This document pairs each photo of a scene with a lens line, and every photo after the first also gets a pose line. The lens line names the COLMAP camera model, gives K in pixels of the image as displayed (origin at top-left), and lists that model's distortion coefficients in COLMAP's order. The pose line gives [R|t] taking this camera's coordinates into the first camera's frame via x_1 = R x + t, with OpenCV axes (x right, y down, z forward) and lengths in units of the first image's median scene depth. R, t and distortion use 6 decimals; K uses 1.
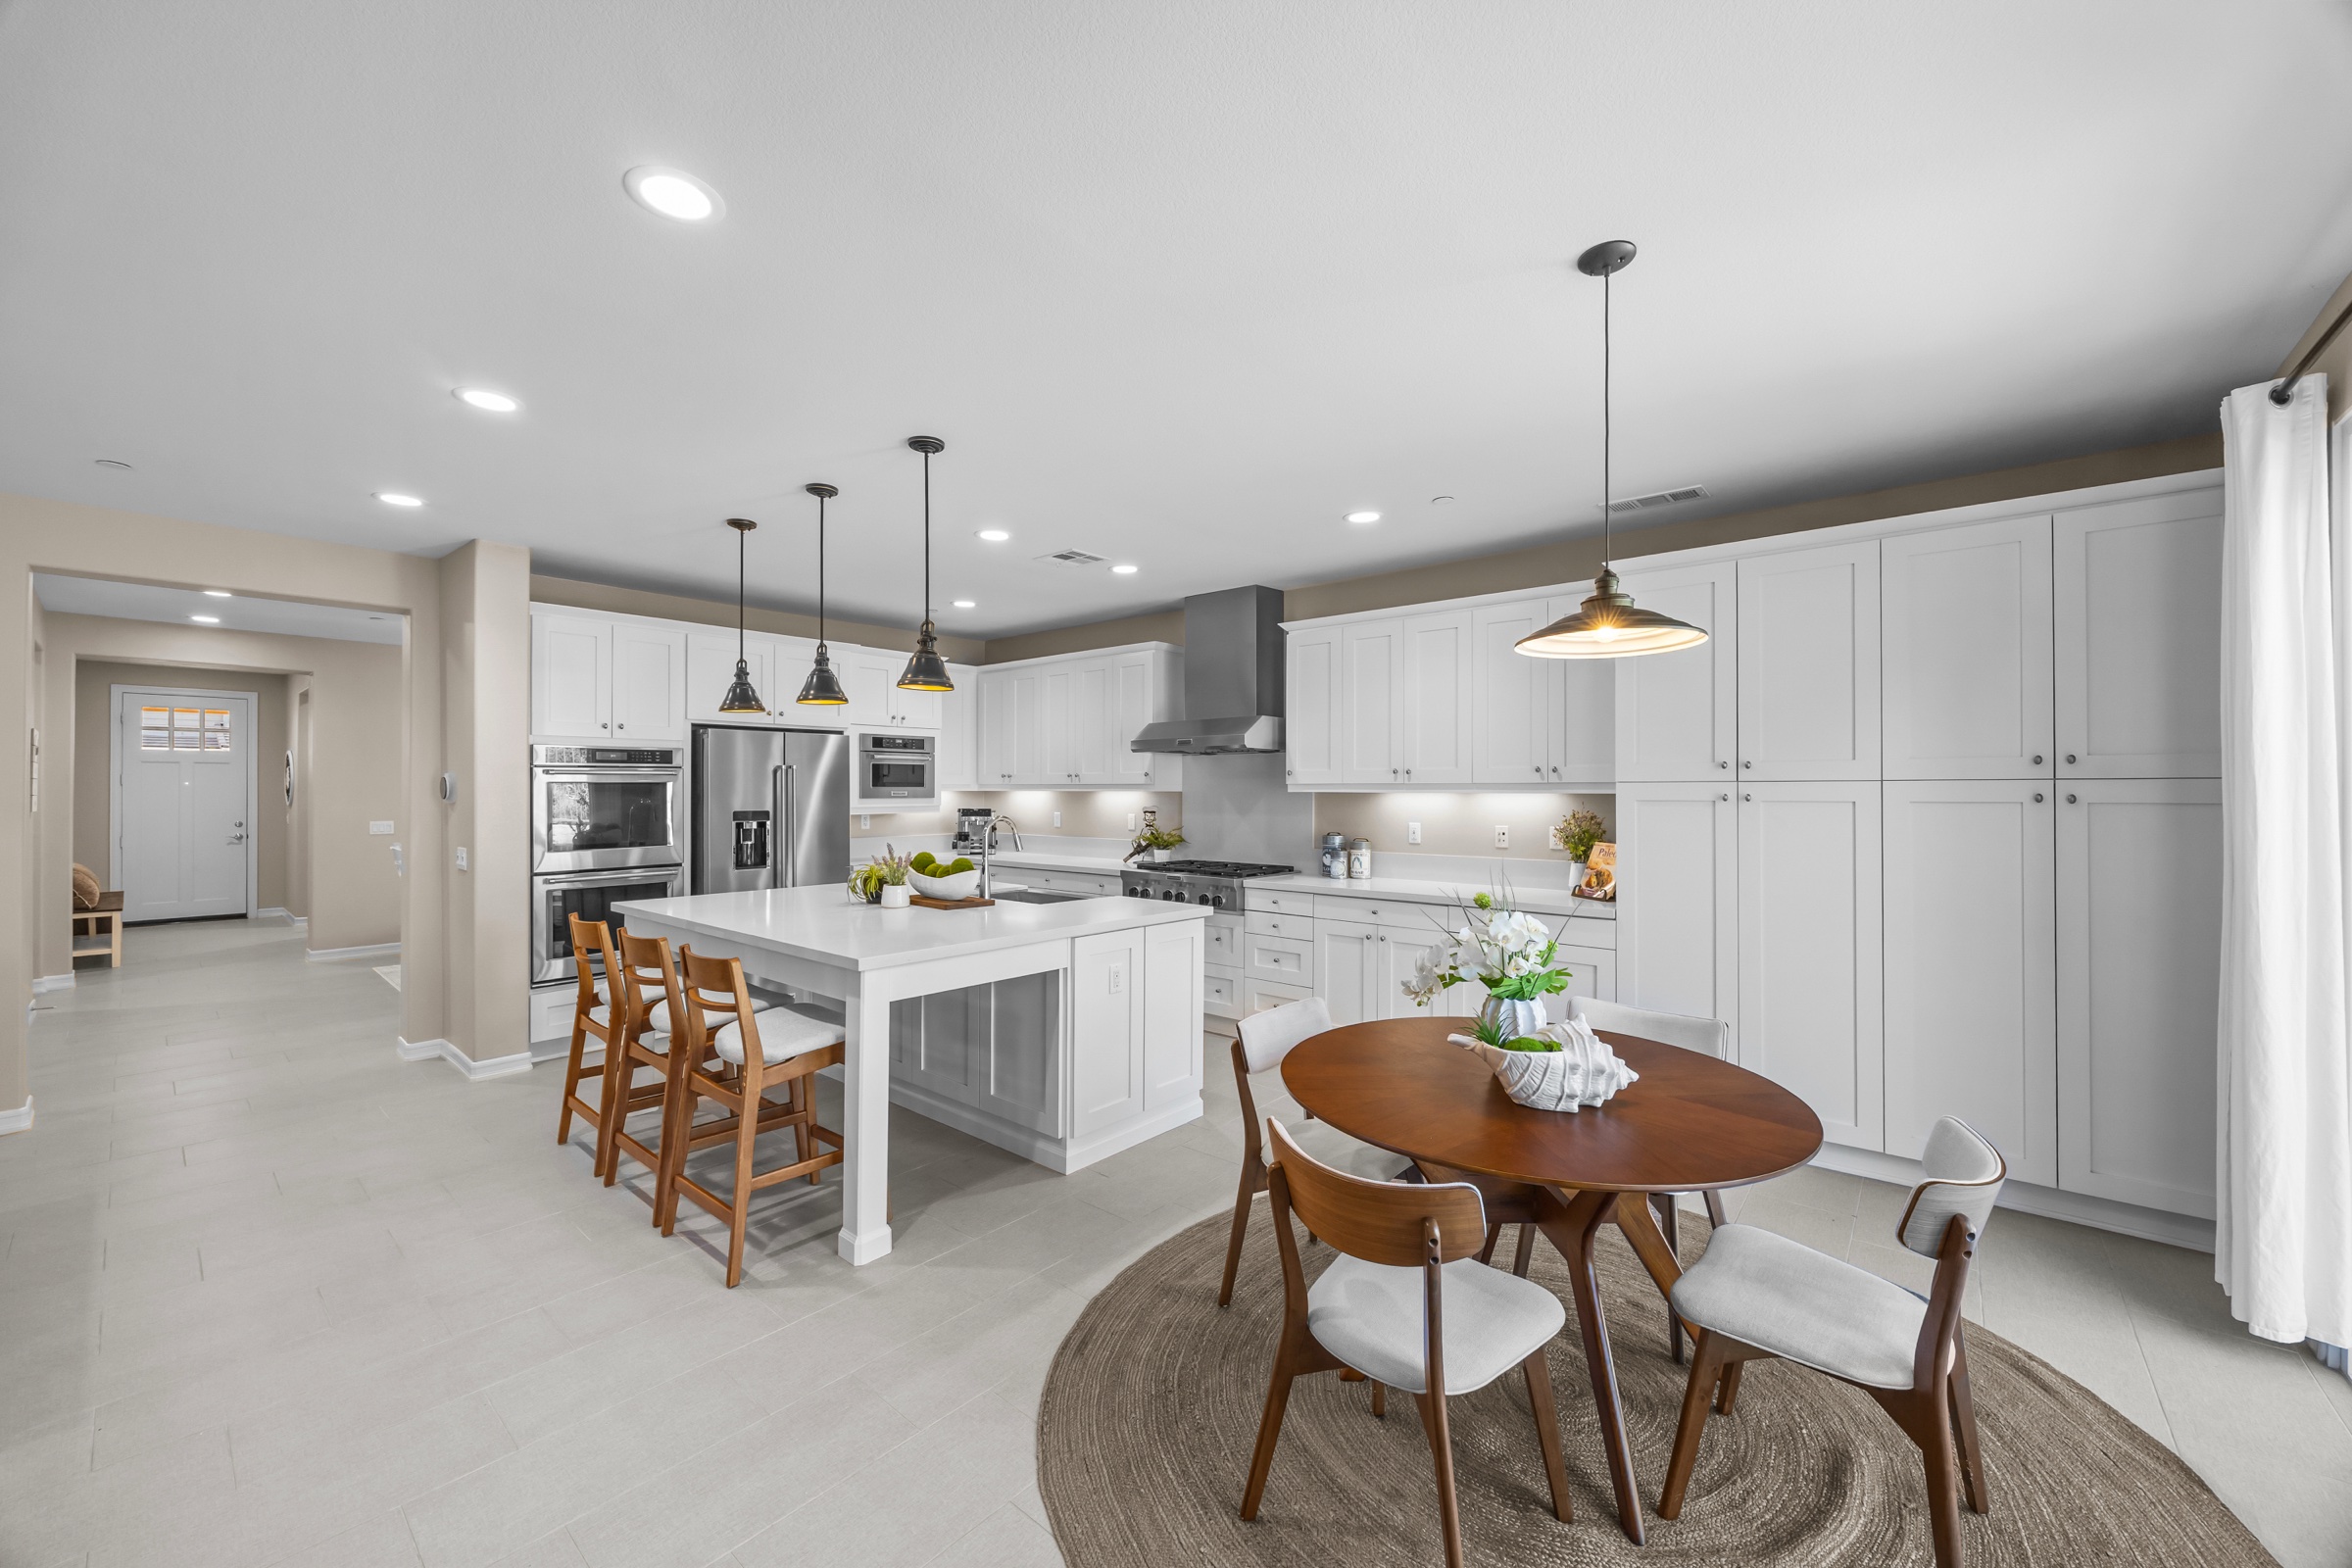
lens RADIAL K [[902.1, 0, 1170.4], [0, 902.1, 781.0], [0, 0, 1]] dist [-0.009162, 0.001503]
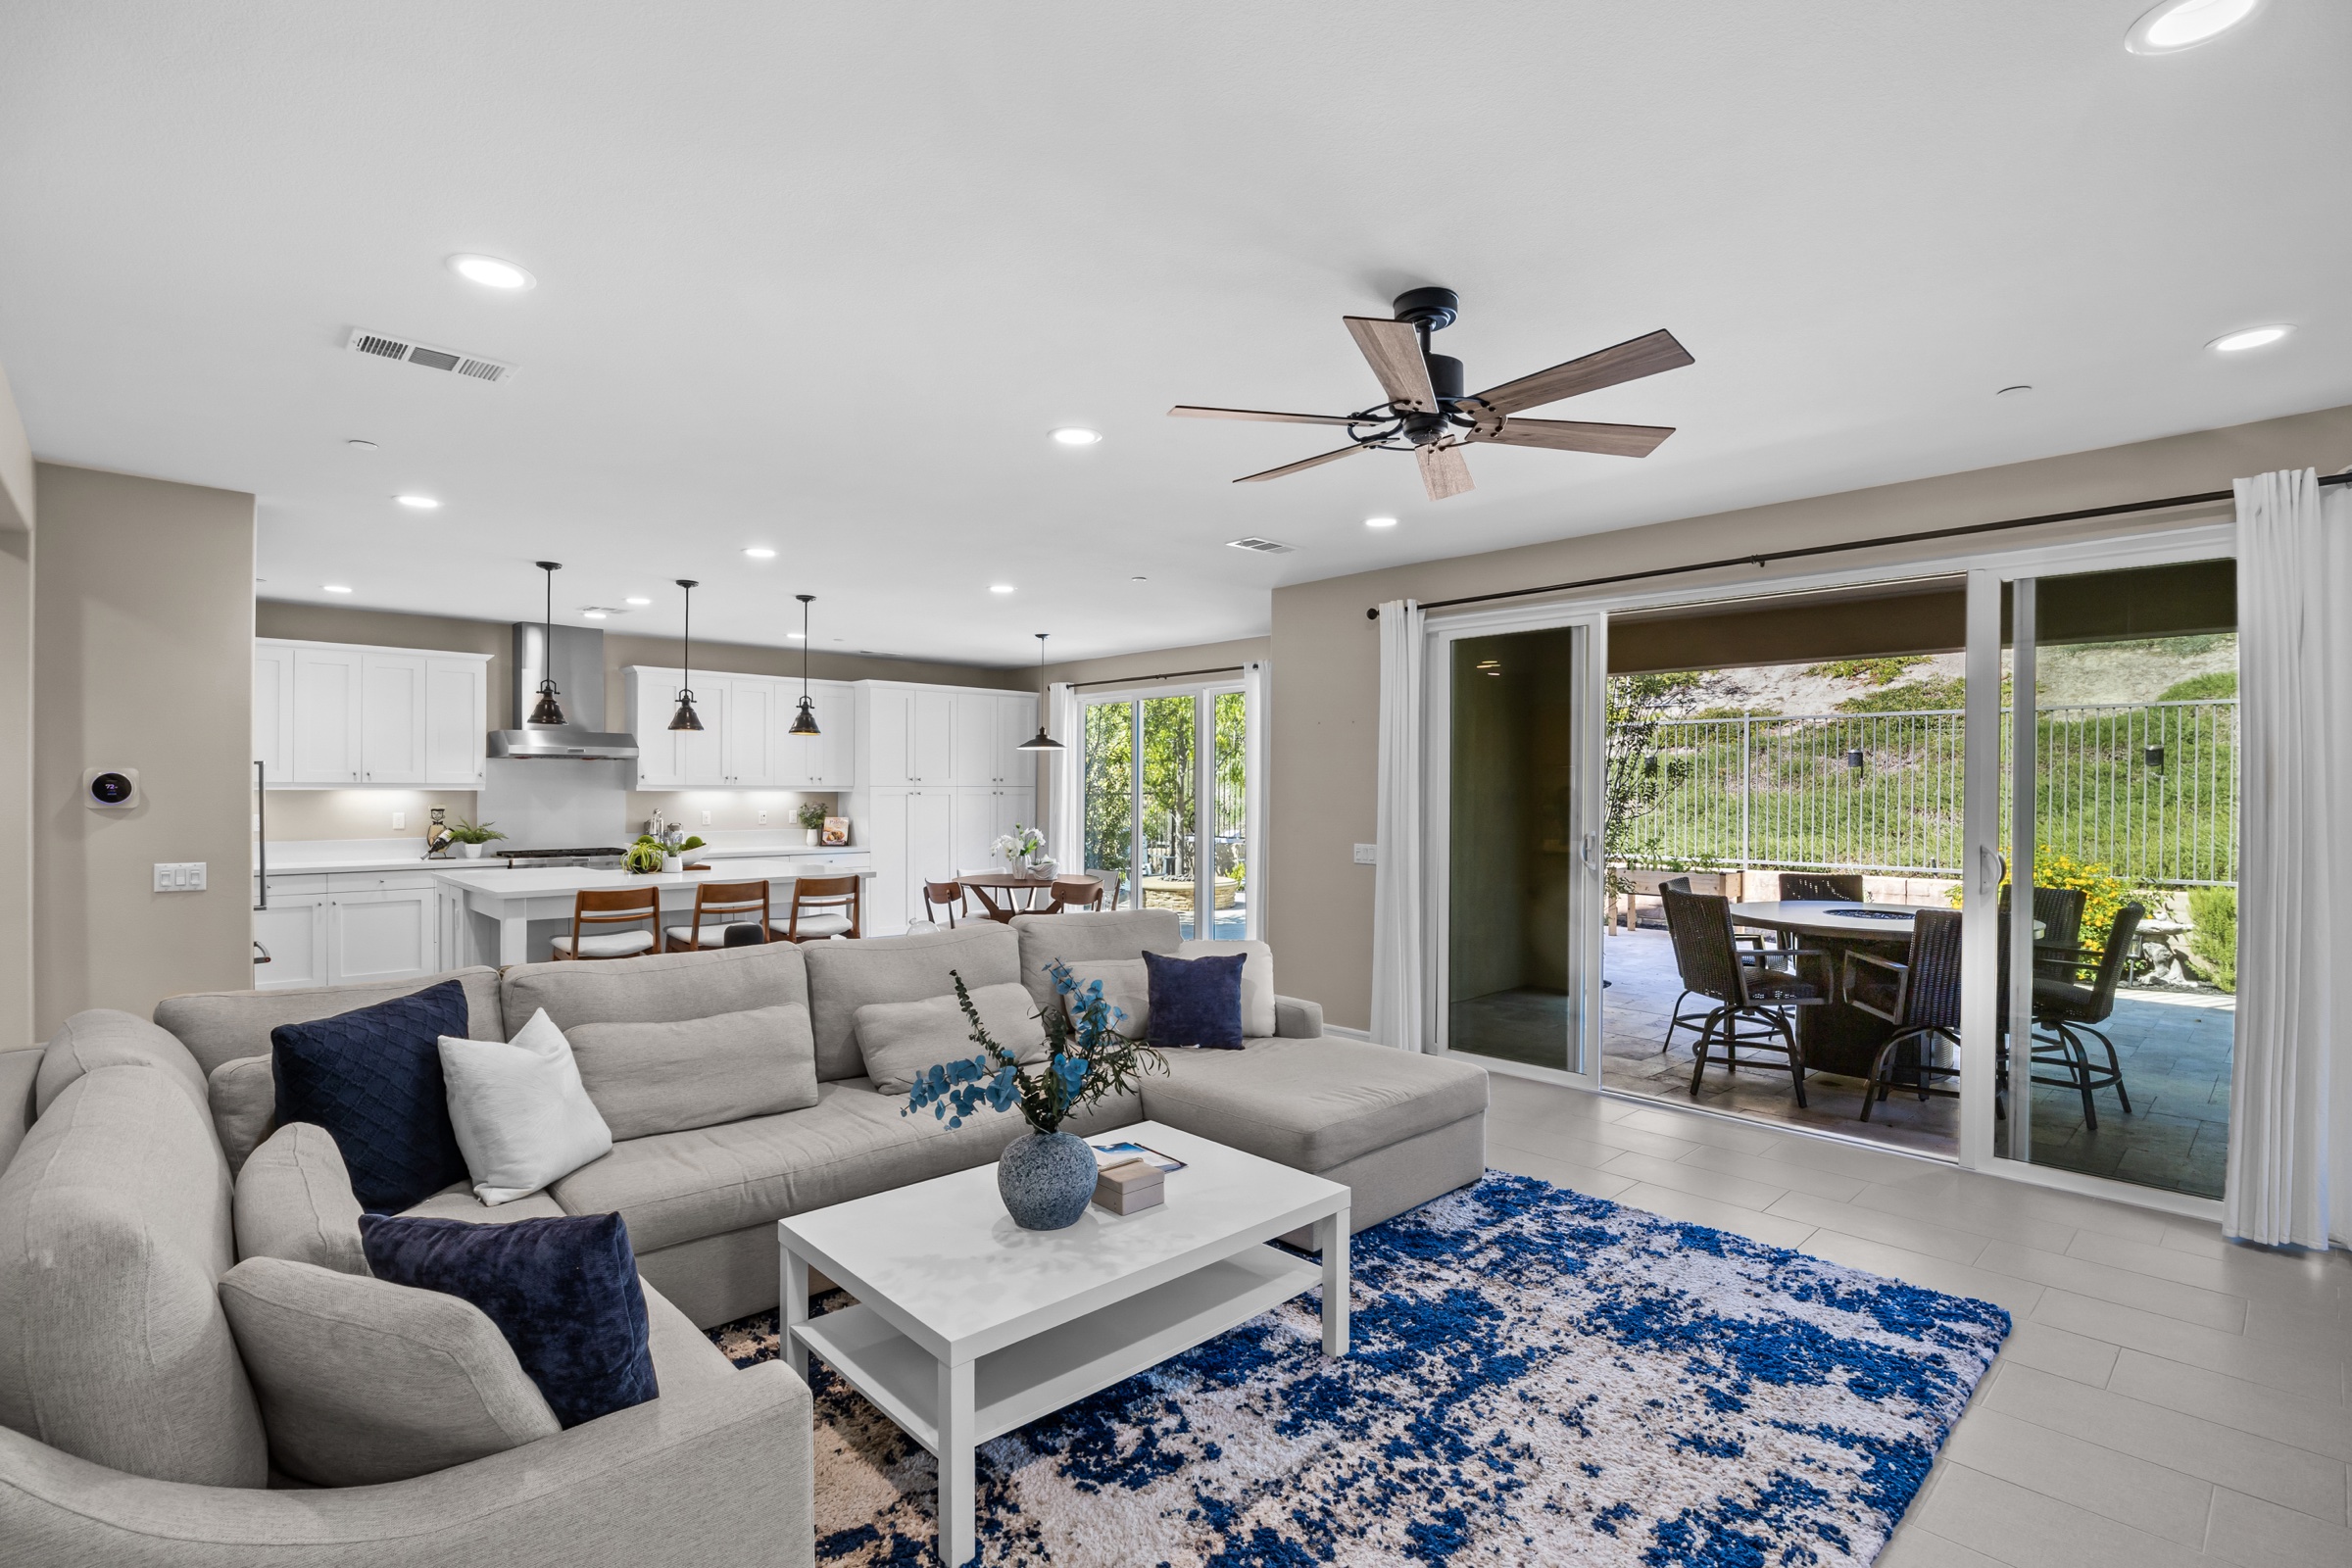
lens RADIAL K [[1107.2, 0, 1180.8], [0, 1107.2, 785.5], [0, 0, 1]] dist [-0.018063, 0.000605]
pose [[0.096936, 0.003245, 0.995285, -1.484241], [-0.012932, 0.999914, -0.002001, -0.003452], [-0.995207, -0.012677, 0.096970, 0.026860]]
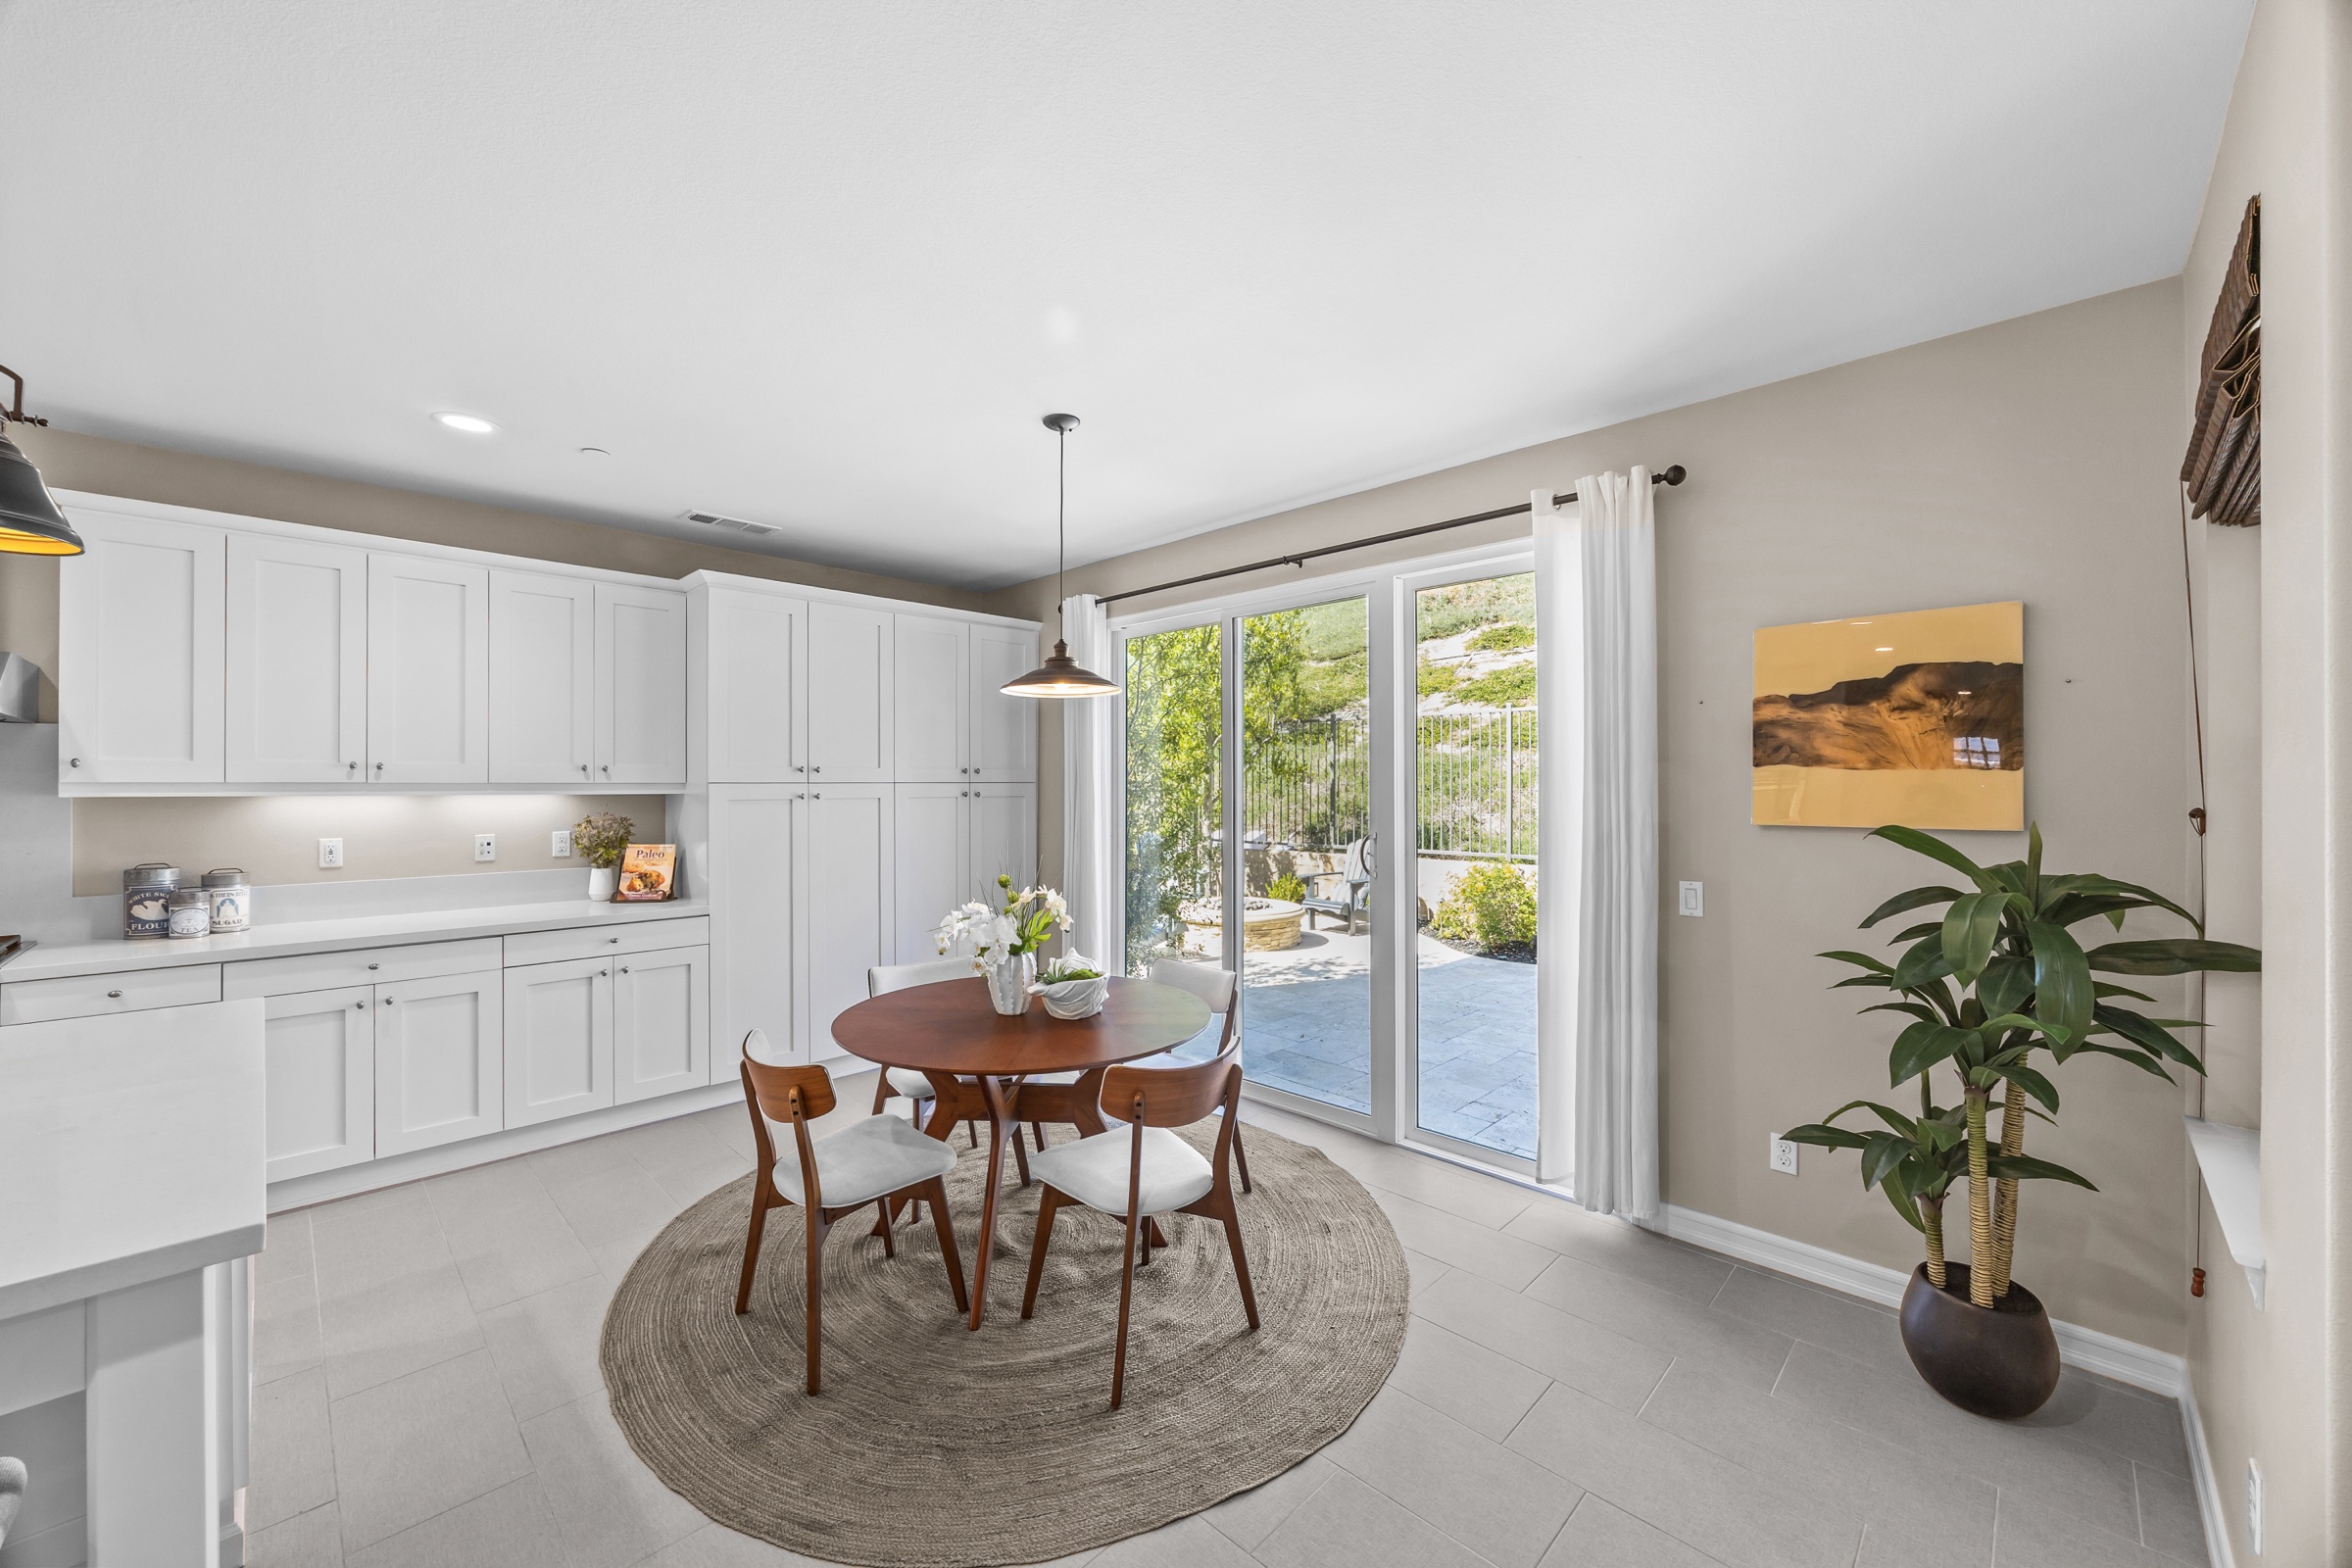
lens RADIAL K [[902.1, 0, 1177.6], [0, 902.1, 776.9], [0, 0, 1]] dist [-0.009162, 0.001503]
pose [[0.063493, 0.007309, 0.997956, -0.380961], [-0.008272, 0.999943, -0.006798, -0.002557], [-0.997948, -0.007824, 0.063550, 0.293707]]
